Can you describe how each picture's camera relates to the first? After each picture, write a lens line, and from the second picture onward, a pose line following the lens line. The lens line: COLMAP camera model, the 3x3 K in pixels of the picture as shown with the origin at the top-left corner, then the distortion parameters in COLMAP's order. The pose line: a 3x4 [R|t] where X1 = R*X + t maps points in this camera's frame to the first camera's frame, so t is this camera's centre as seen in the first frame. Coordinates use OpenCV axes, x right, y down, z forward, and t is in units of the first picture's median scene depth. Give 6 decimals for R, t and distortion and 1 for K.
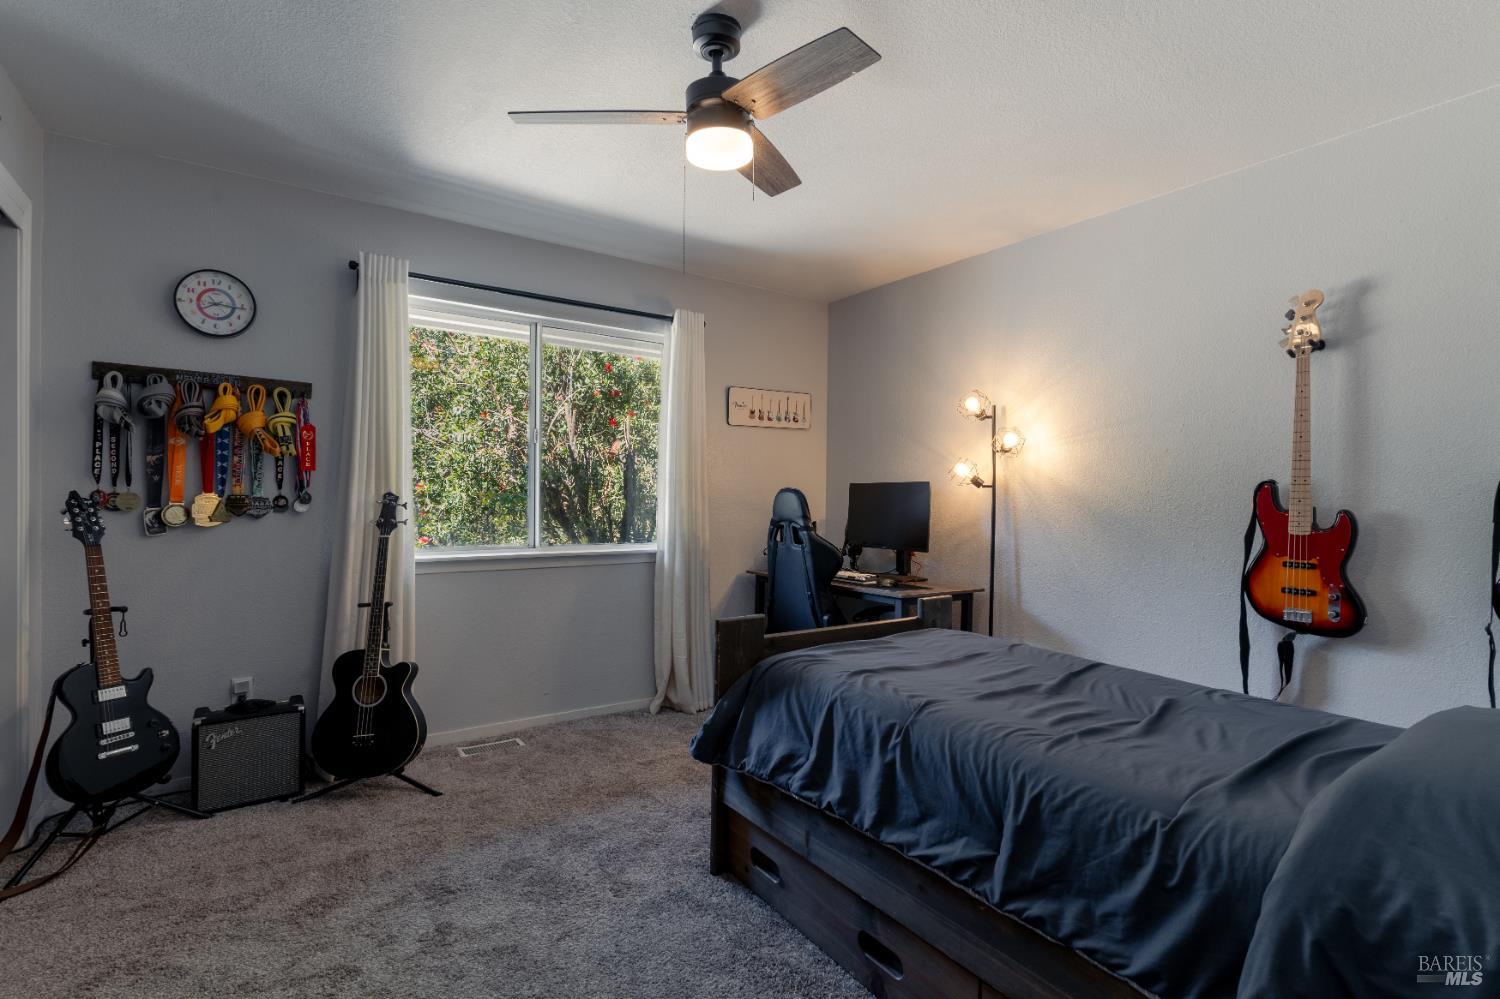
lens RADIAL K [[705.6, 0, 751.7], [0, 705.6, 497.9], [0, 0, 1]] dist [0.002749, 0.000122]
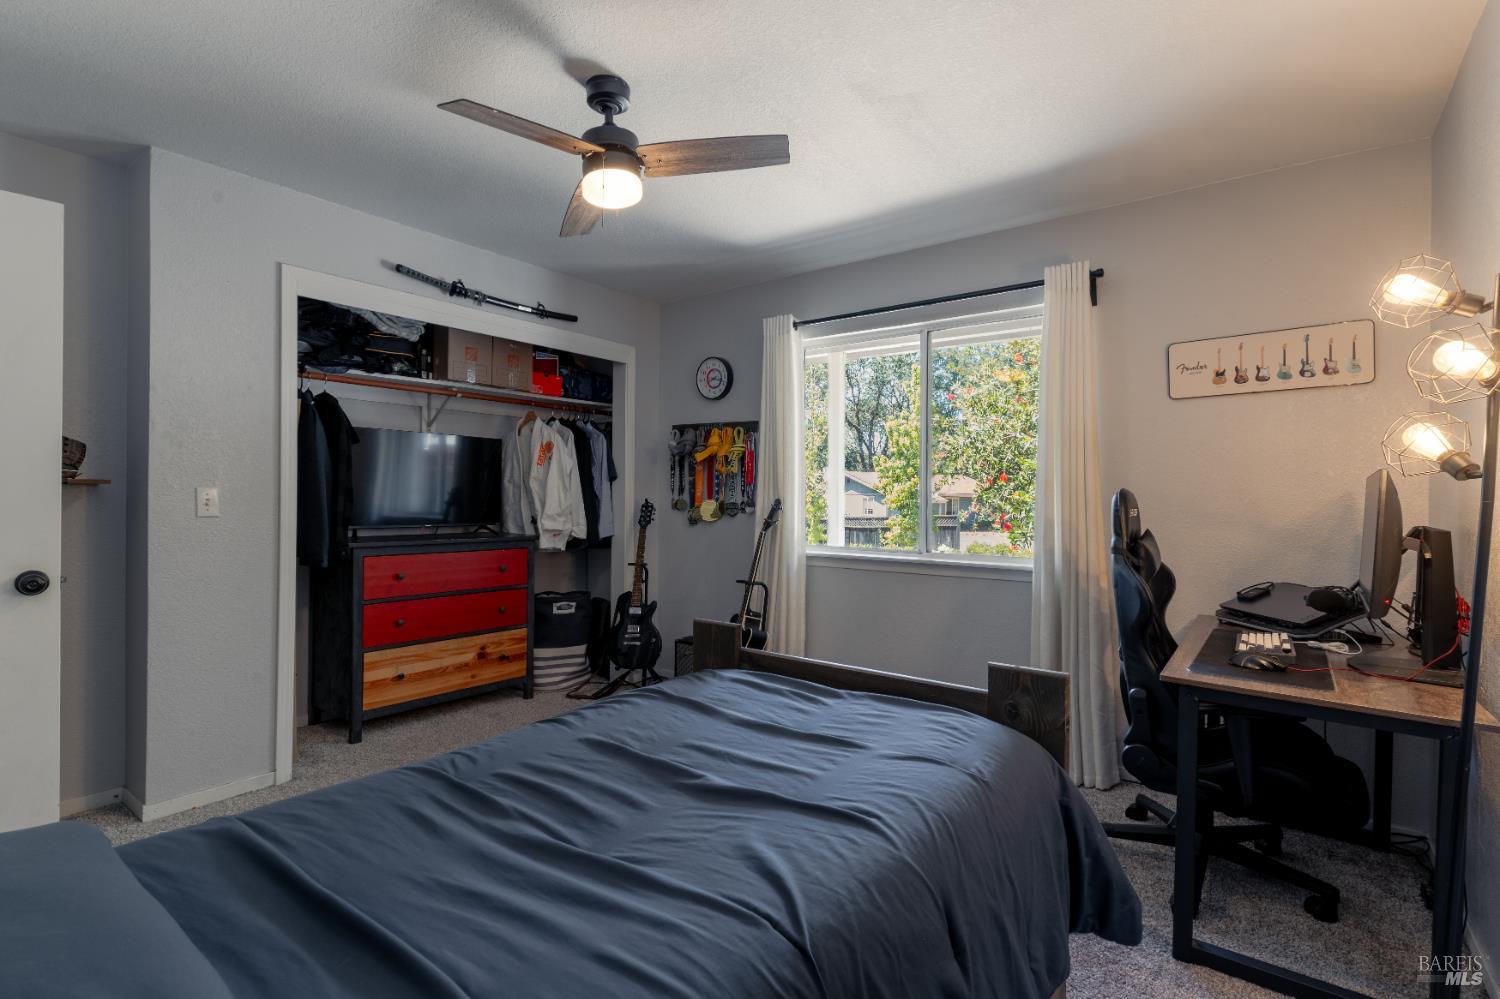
lens RADIAL K [[708.2, 0, 748.9], [0, 708.2, 497.3], [0, 0, 1]] dist [0.001279, 0.000399]
pose [[0.308909, -0.009914, -0.951040, 0.740169], [-0.009284, 0.999867, -0.013439, 0.007908], [0.951046, 0.012981, 0.308775, 0.588083]]
